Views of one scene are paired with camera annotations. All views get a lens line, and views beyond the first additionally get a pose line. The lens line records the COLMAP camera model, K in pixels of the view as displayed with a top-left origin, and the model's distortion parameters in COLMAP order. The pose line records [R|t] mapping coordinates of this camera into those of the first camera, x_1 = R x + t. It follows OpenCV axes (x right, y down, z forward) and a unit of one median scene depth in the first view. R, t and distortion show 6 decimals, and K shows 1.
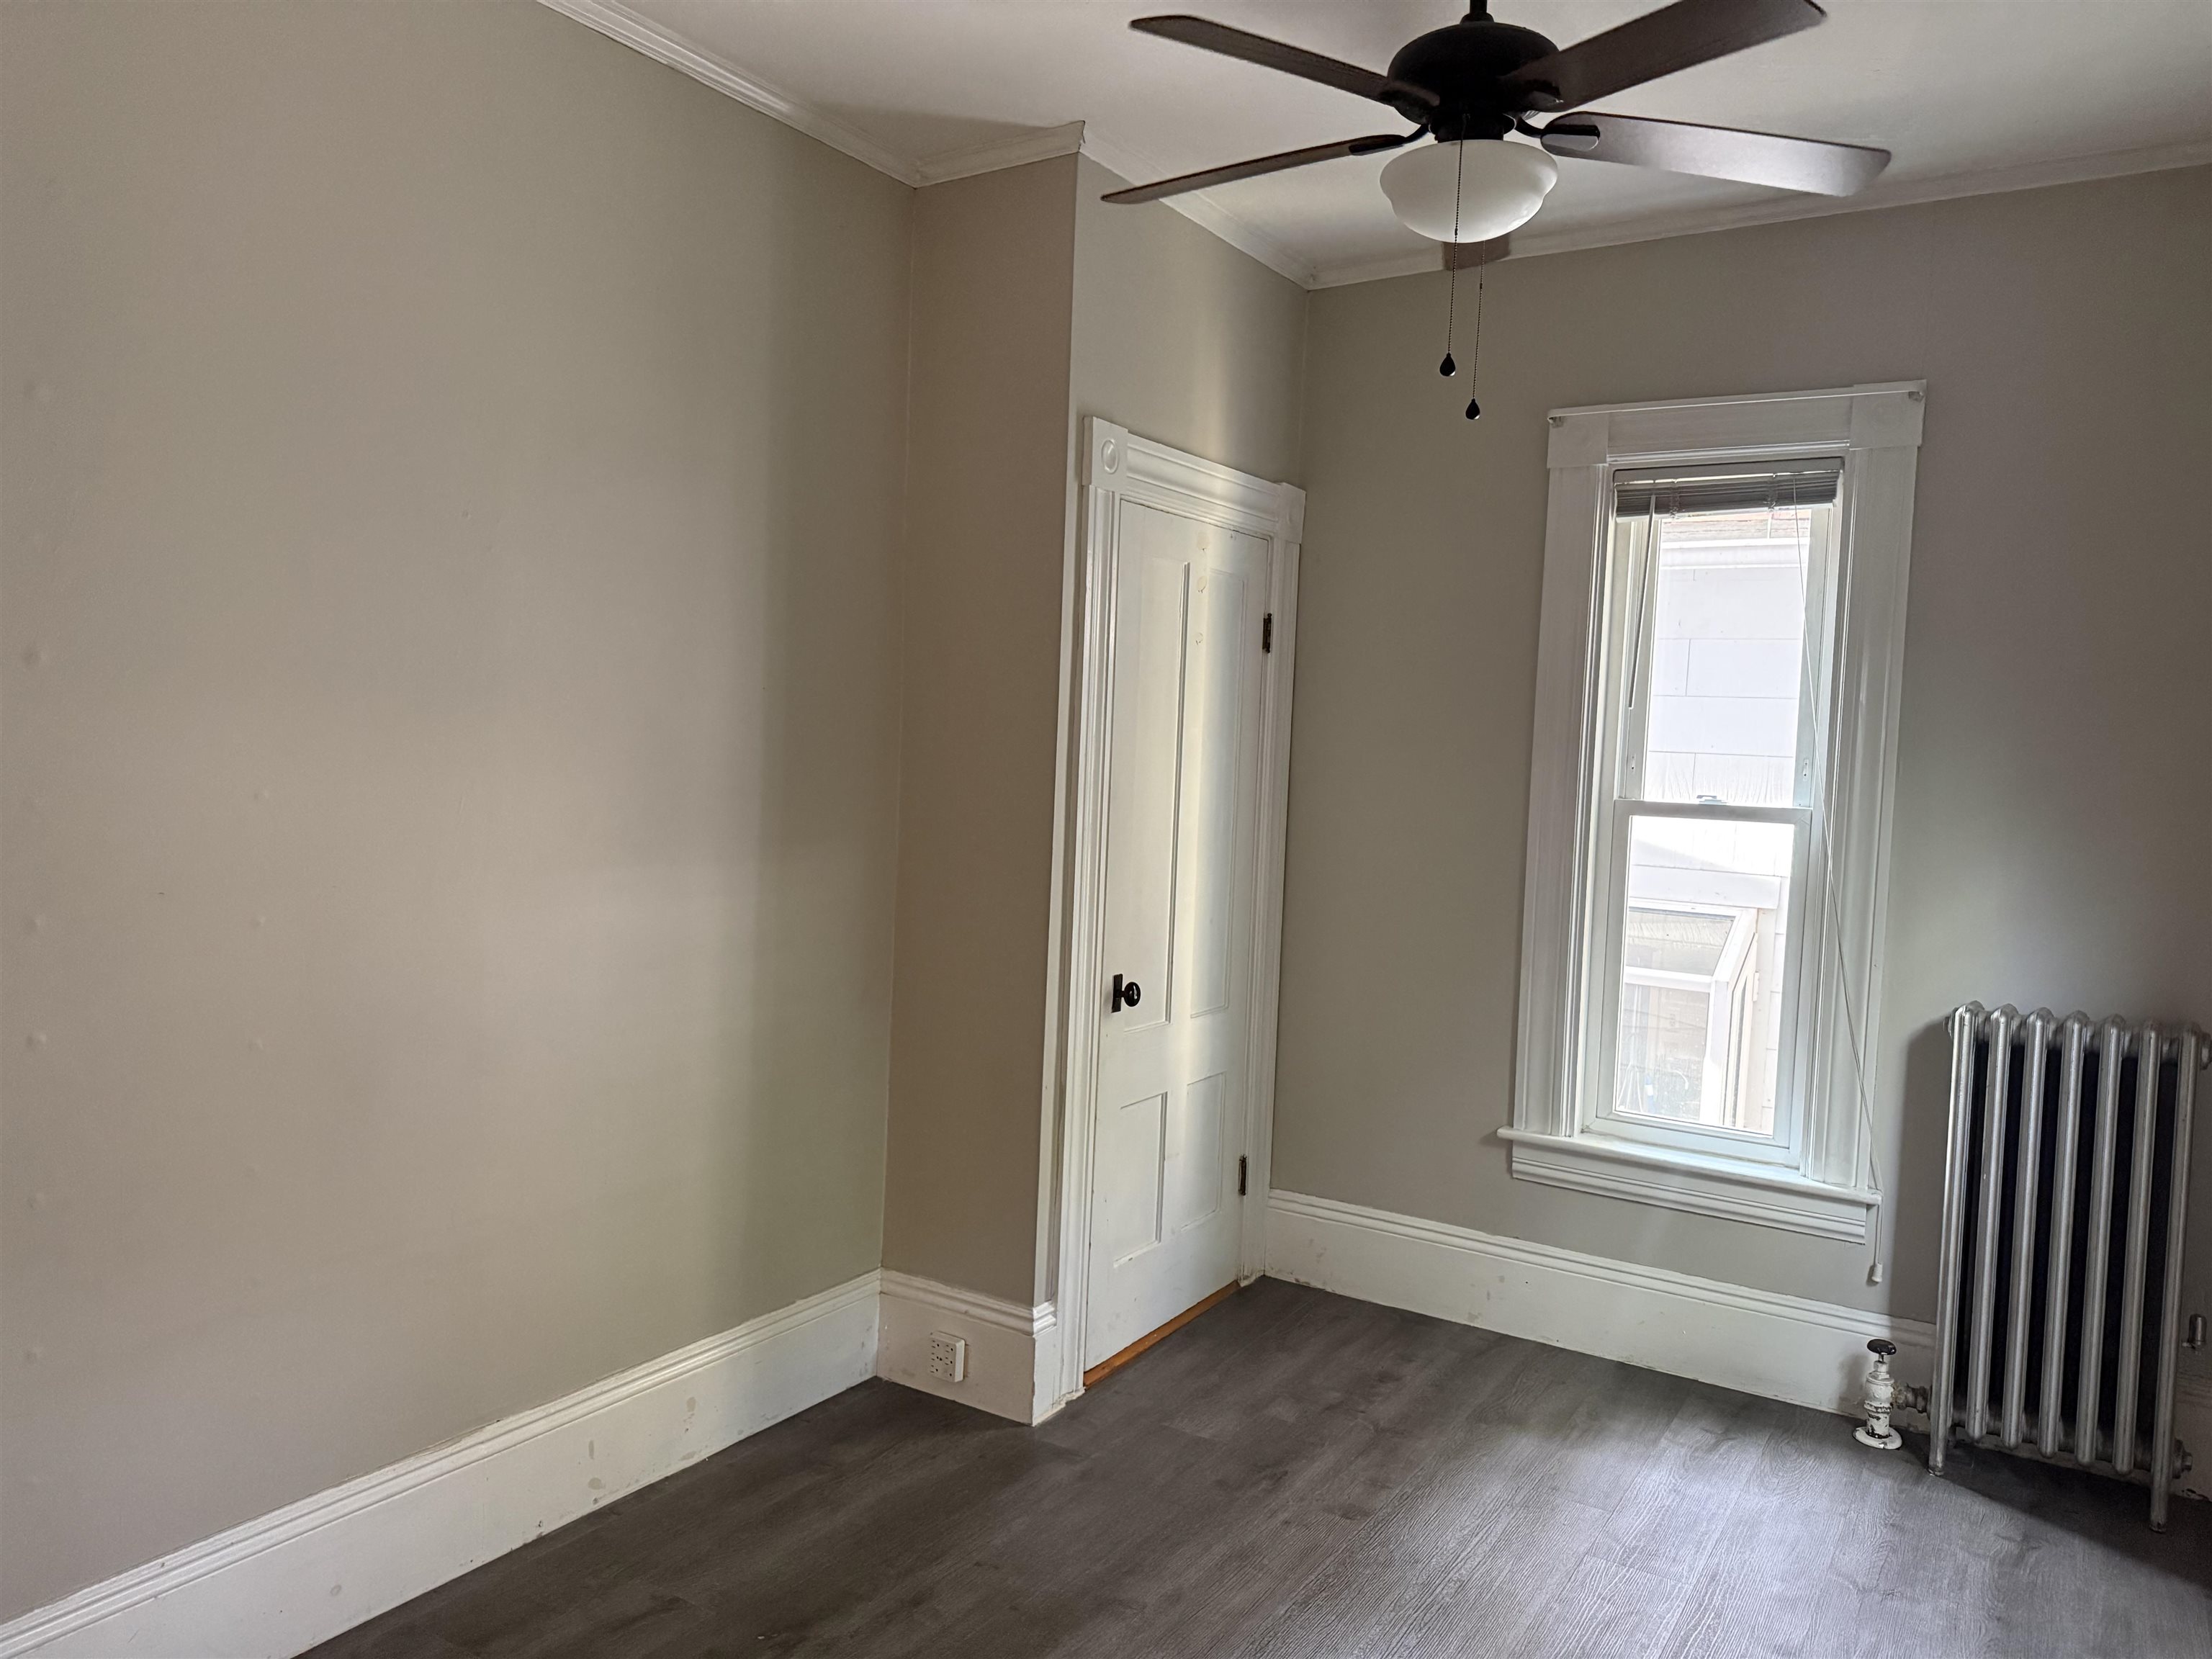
lens RADIAL K [[1578.9, 0, 1106.0], [0, 1578.9, 829.5], [0, 0, 1]] dist [-0.000608, -0.003120]
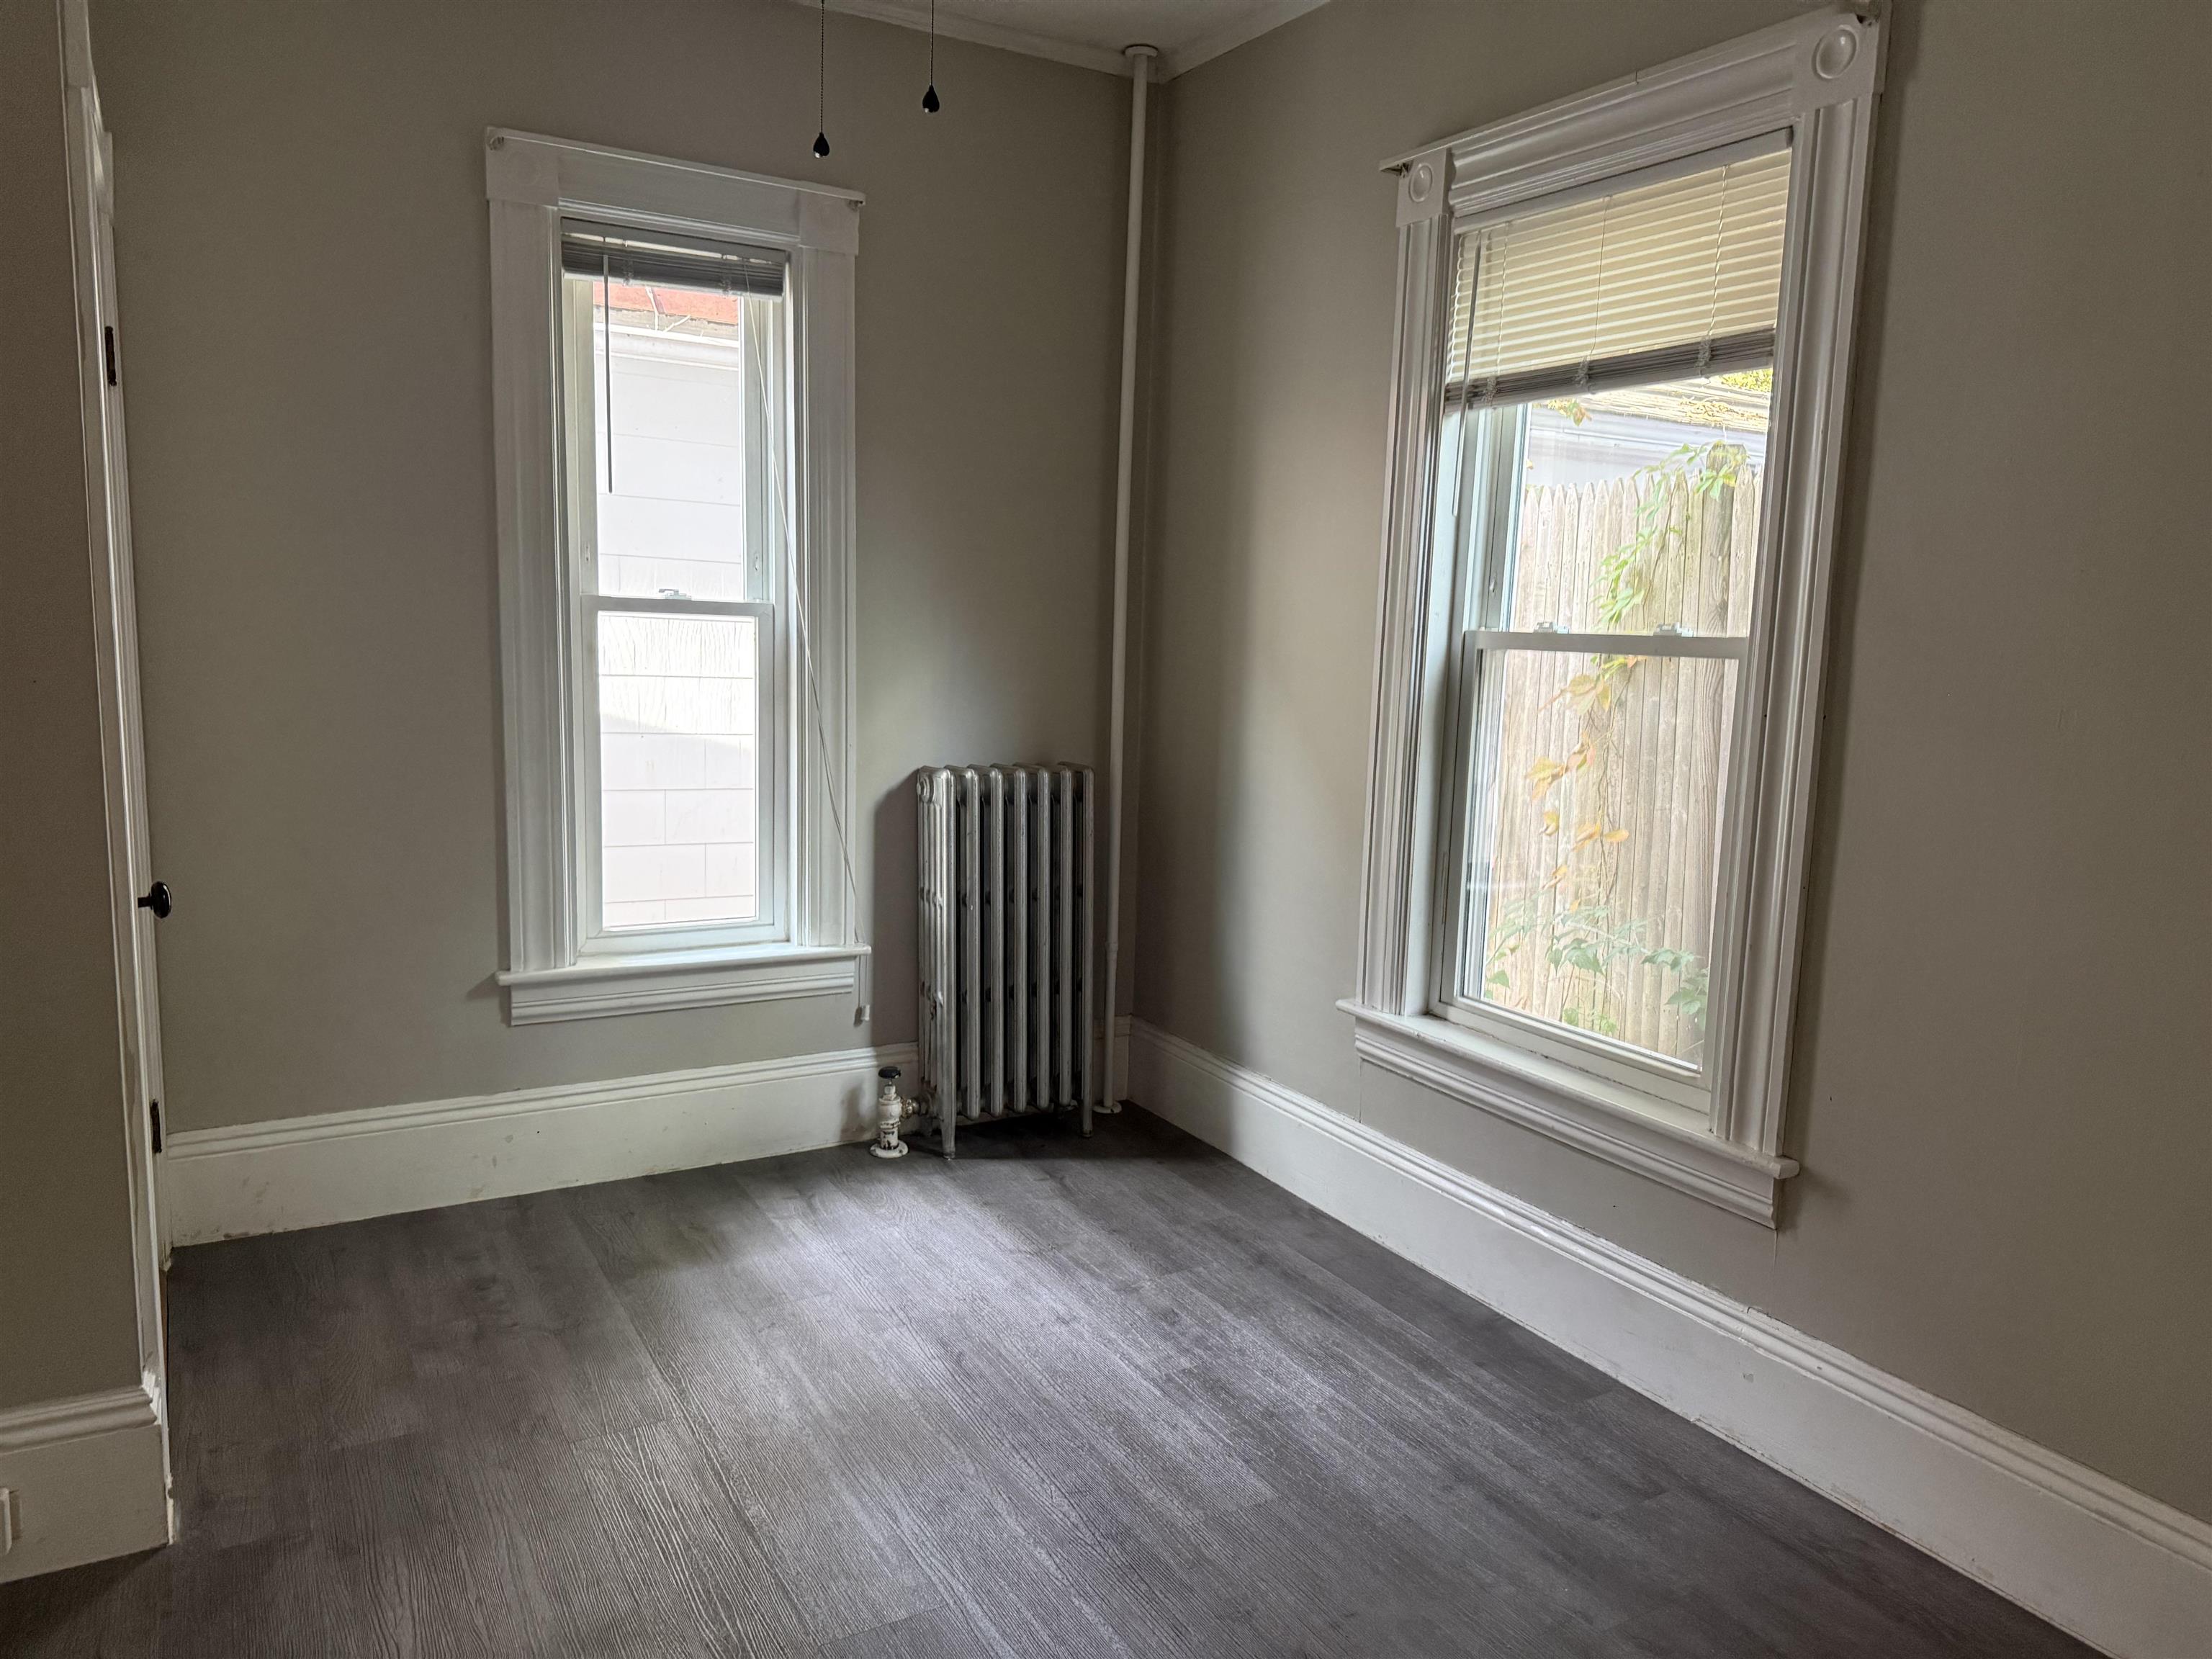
lens RADIAL K [[1554.1, 0, 1108.8], [0, 1554.1, 841.8], [0, 0, 1]] dist [0.106938, -0.132055]
pose [[0.469512, -0.158532, 0.868577, -0.369037], [0.036543, 0.986394, 0.160283, -0.014191], [-0.882169, -0.043515, 0.468917, 0.308686]]
